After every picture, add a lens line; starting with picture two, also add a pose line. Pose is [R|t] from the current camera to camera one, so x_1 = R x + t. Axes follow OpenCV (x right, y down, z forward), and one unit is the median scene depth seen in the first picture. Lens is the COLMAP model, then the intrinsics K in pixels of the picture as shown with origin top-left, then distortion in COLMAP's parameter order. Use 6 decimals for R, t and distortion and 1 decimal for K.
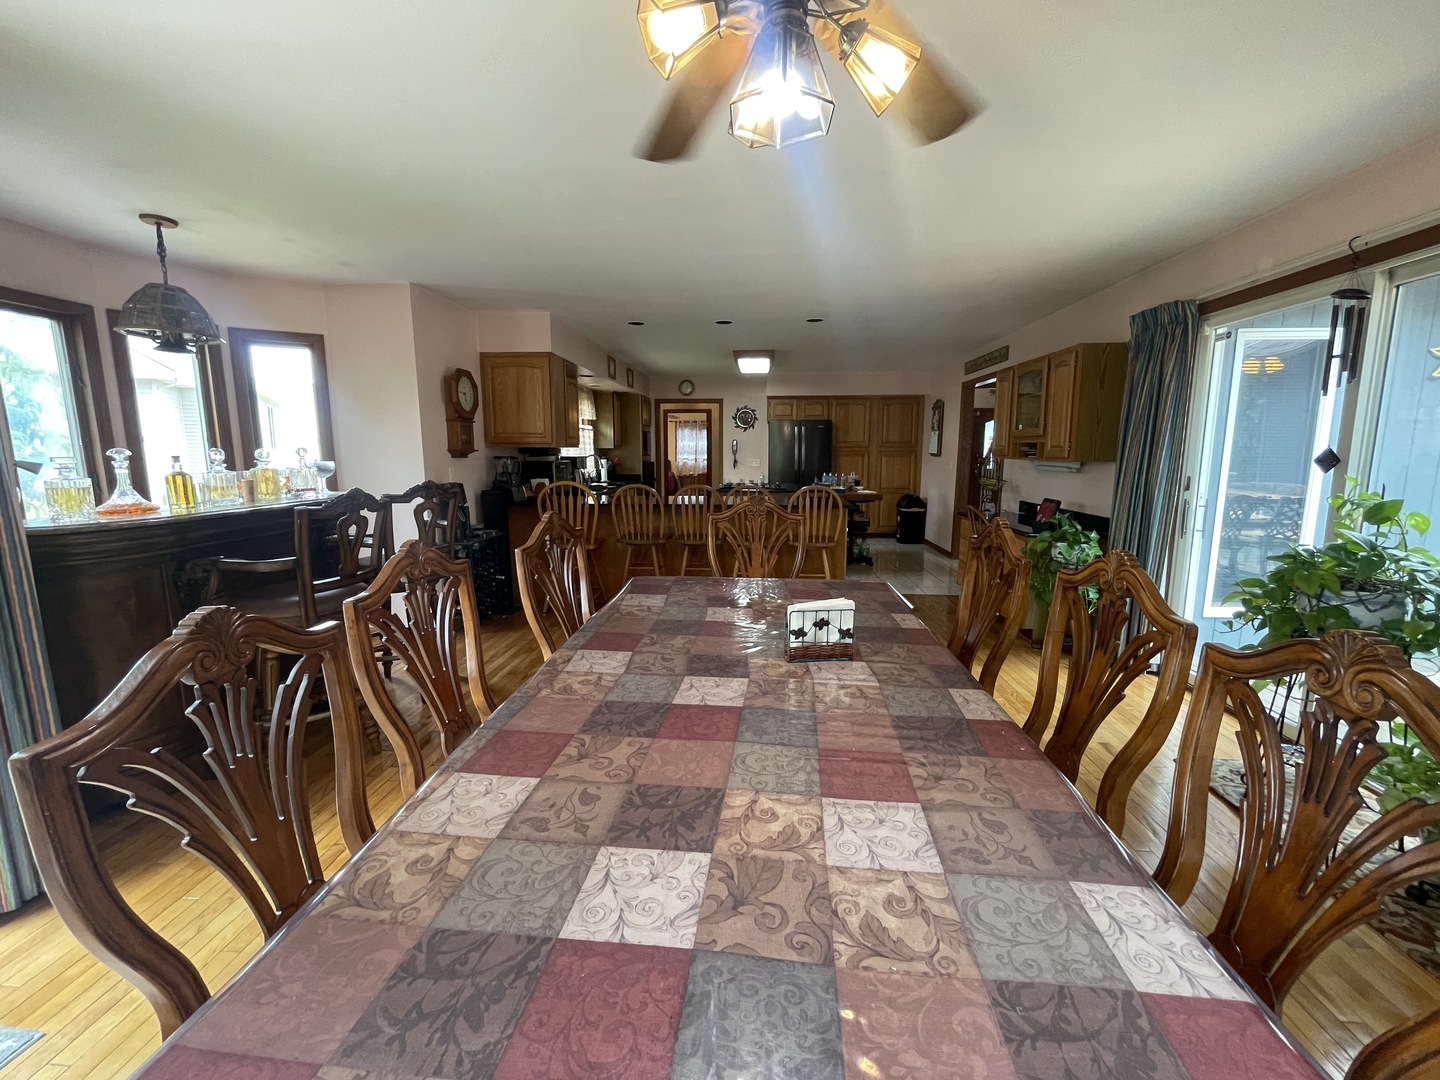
lens RADIAL K [[585.2, 0, 718.5], [0, 585.2, 537.2], [0, 0, 1]] dist [-0.003635, 0.000495]
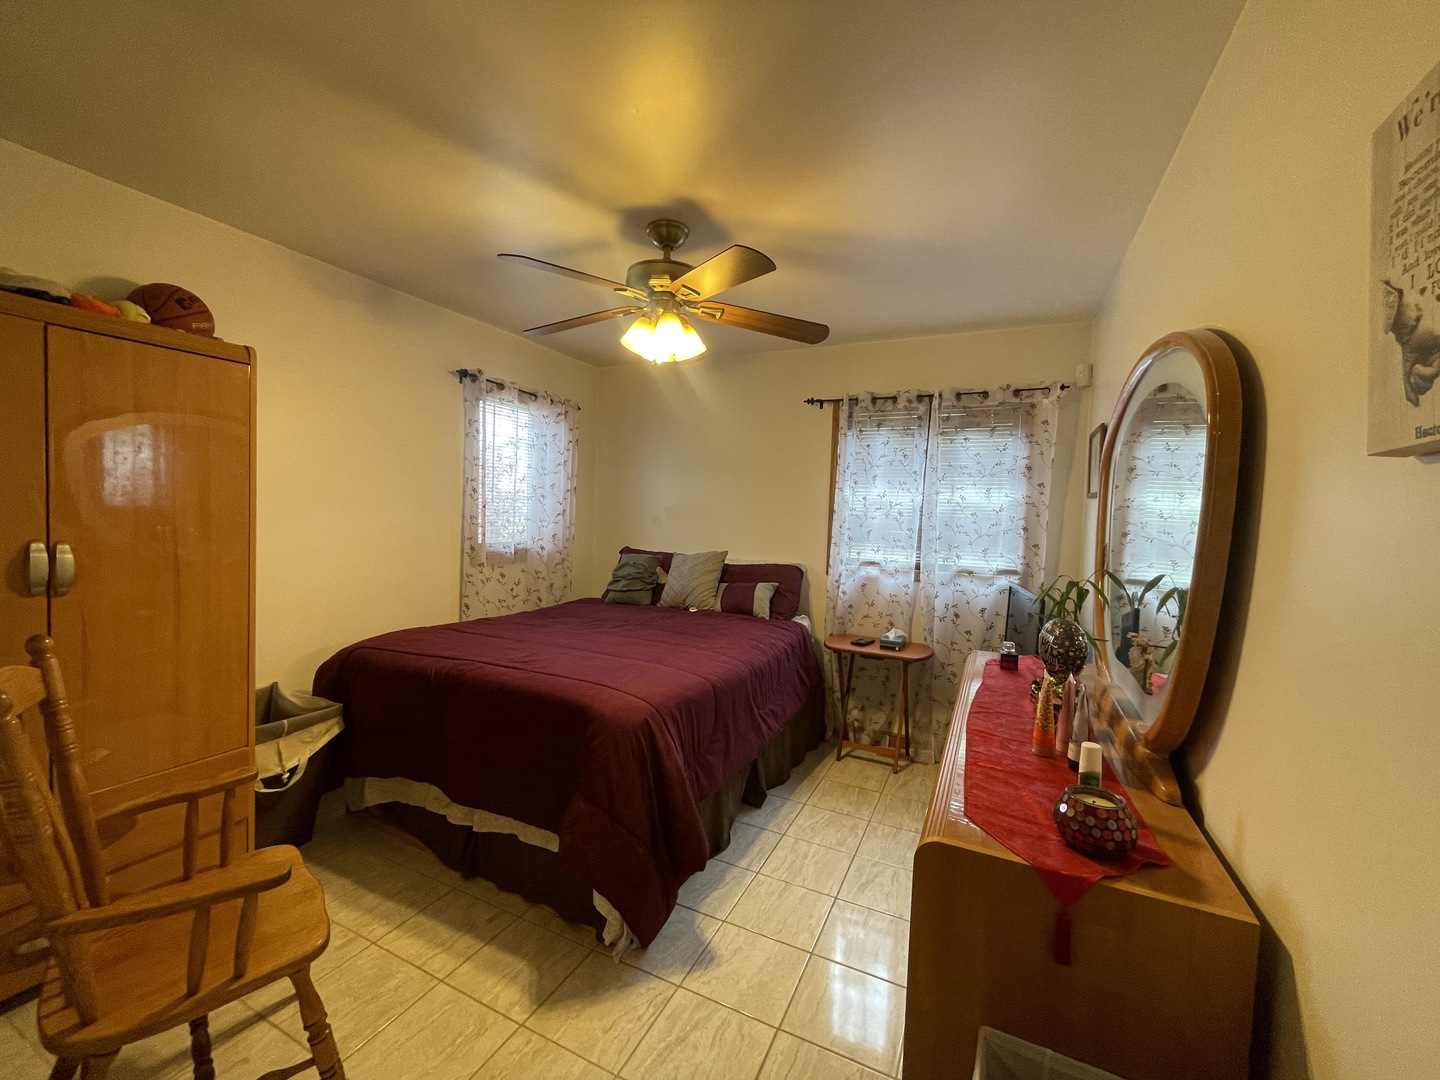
lens RADIAL K [[585.2, 0, 721.4], [0, 585.2, 540.6], [0, 0, 1]] dist [-0.003635, 0.000495]
pose [[0.941616, 0.049602, -0.333014, -0.036267], [-0.087897, 0.991003, -0.100926, -0.116452], [0.325012, 0.124305, 0.937505, 0.775505]]
